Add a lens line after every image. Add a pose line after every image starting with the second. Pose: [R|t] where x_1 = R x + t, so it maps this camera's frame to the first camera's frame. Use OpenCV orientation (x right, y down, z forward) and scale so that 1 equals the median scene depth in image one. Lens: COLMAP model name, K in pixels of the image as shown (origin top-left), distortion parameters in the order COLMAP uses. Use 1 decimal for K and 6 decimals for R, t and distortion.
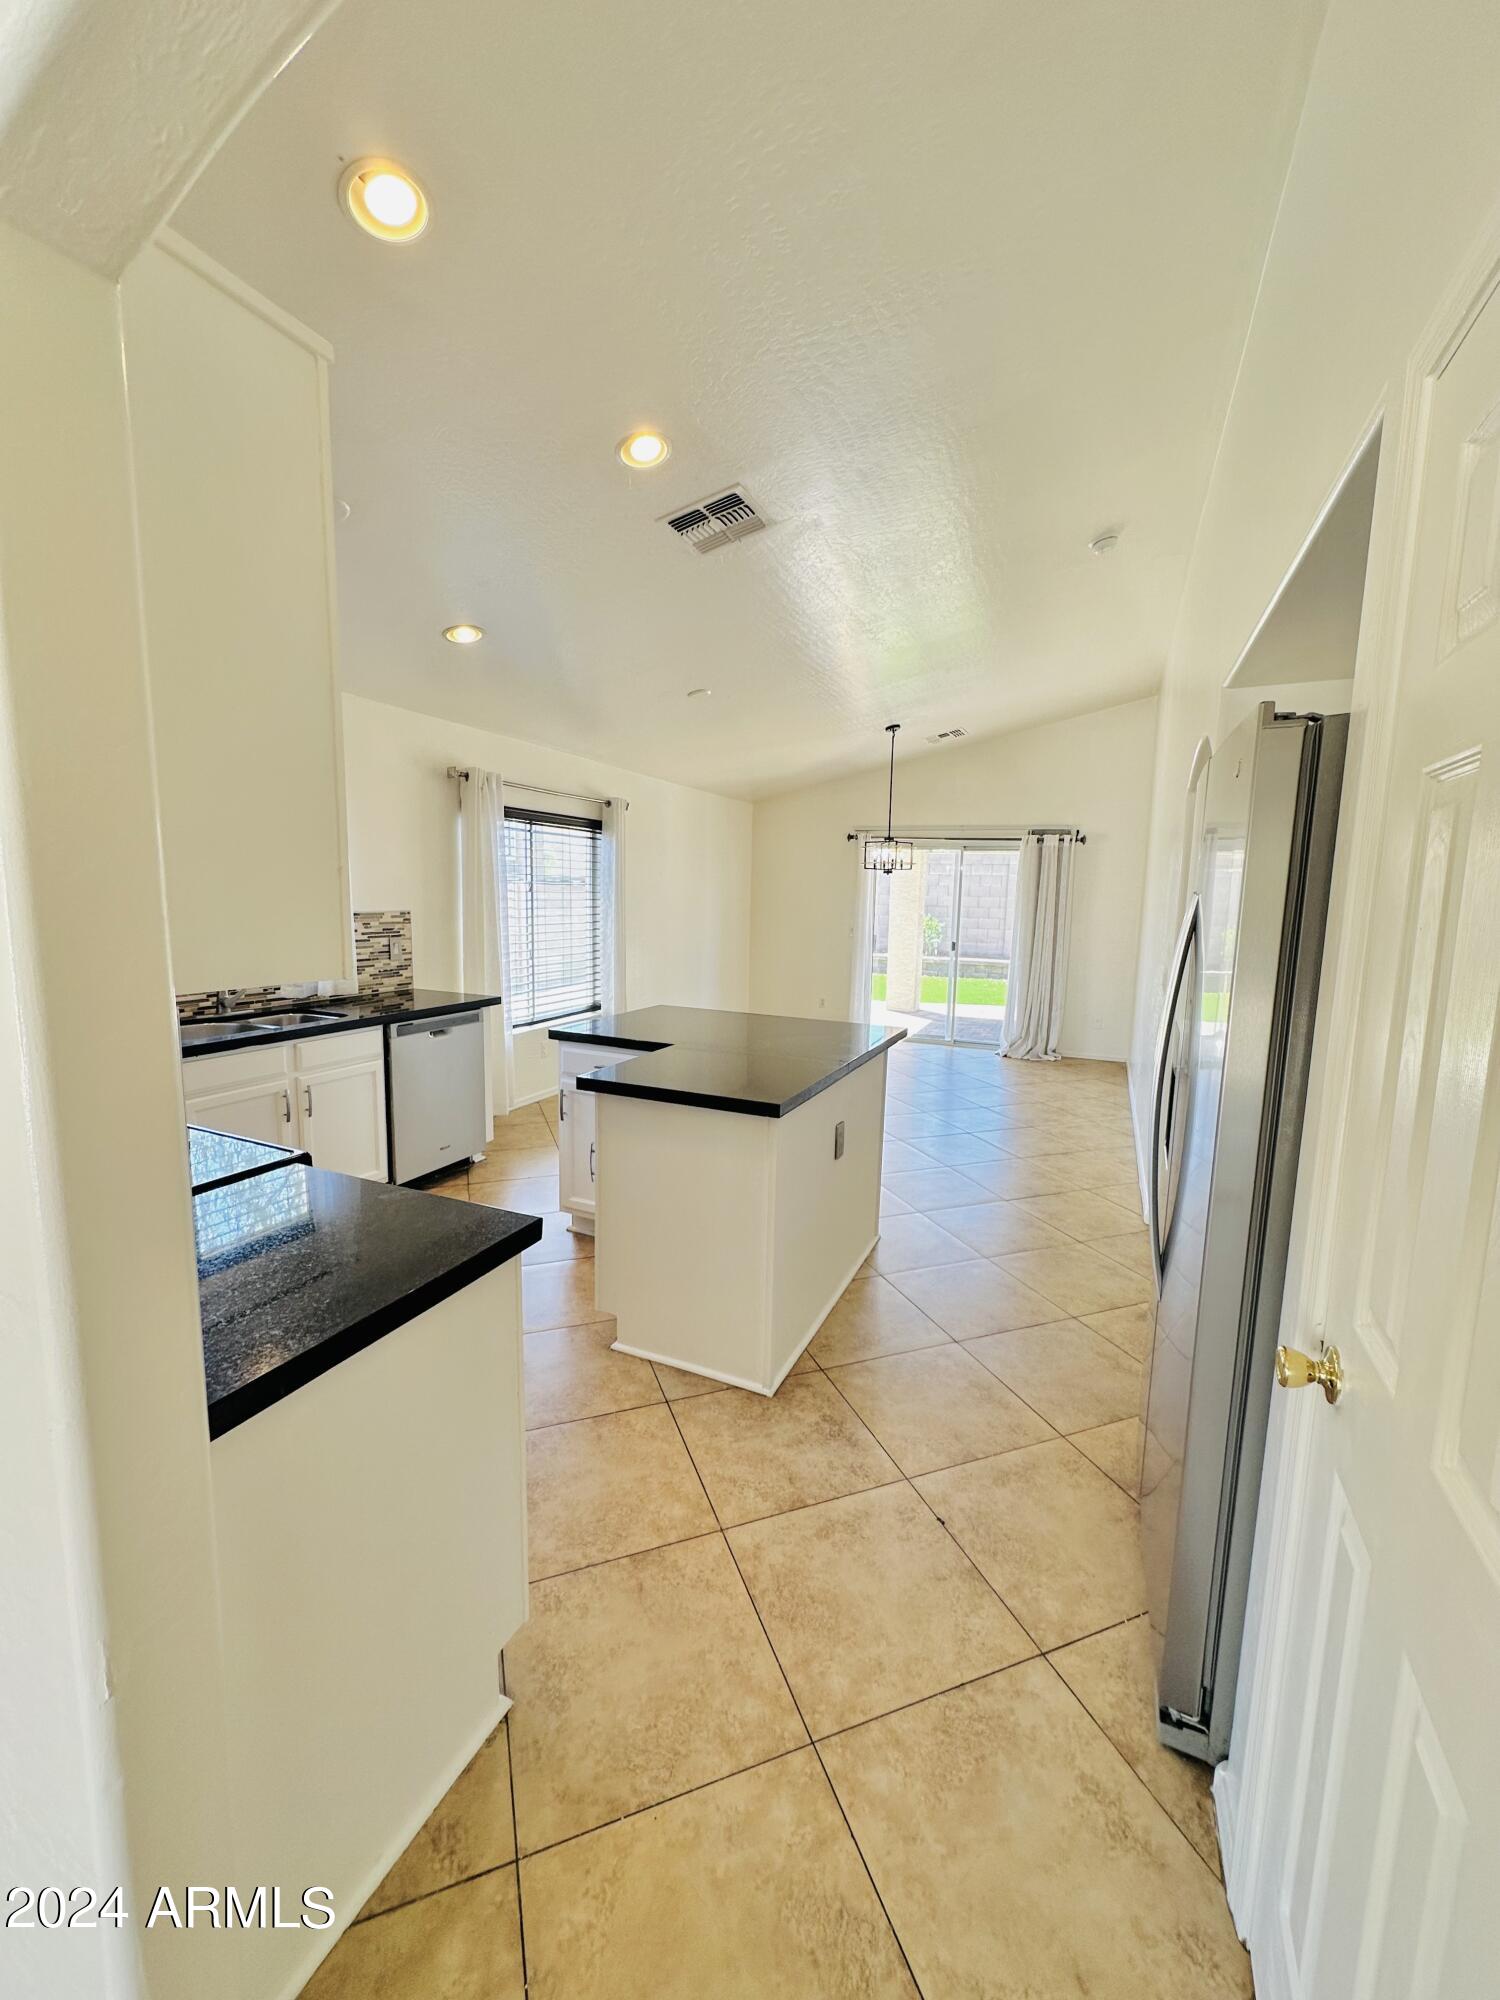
lens RADIAL K [[795.9, 0, 747.7], [0, 795.9, 1001.7], [0, 0, 1]] dist [-0.002920, -0.000115]
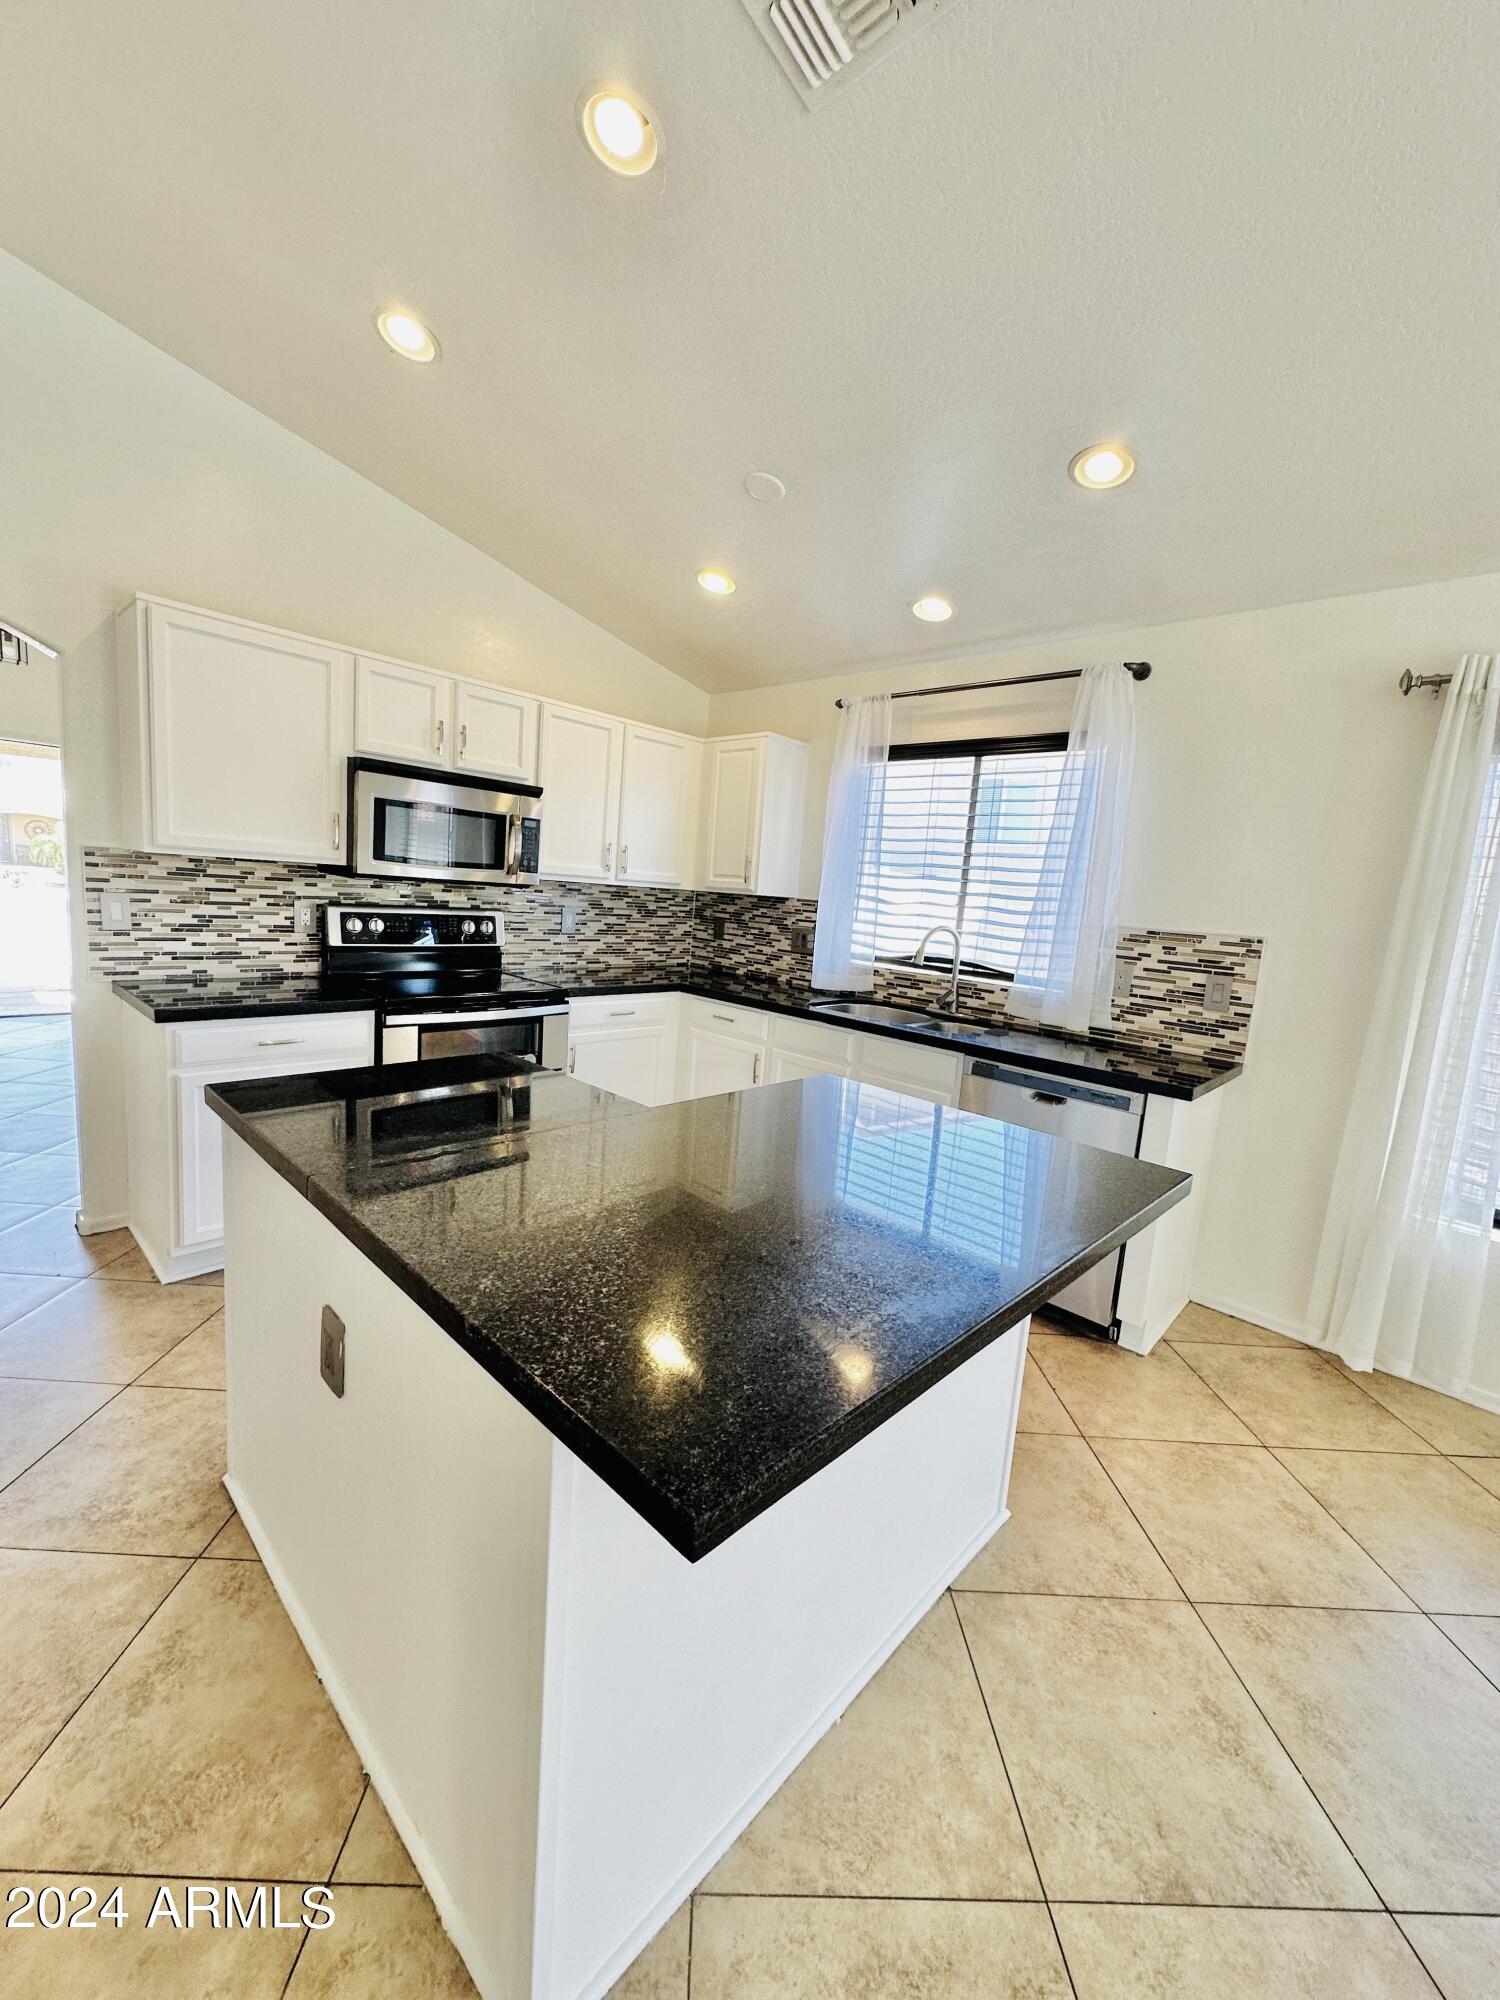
lens RADIAL K [[795.9, 0, 748.7], [0, 795.9, 995.7], [0, 0, 1]] dist [-0.002920, -0.000115]
pose [[-0.324991, 0.084788, -0.941909, 0.292677], [-0.206274, 0.965638, 0.158096, -0.089830], [0.922947, 0.245671, -0.296334, 0.856928]]
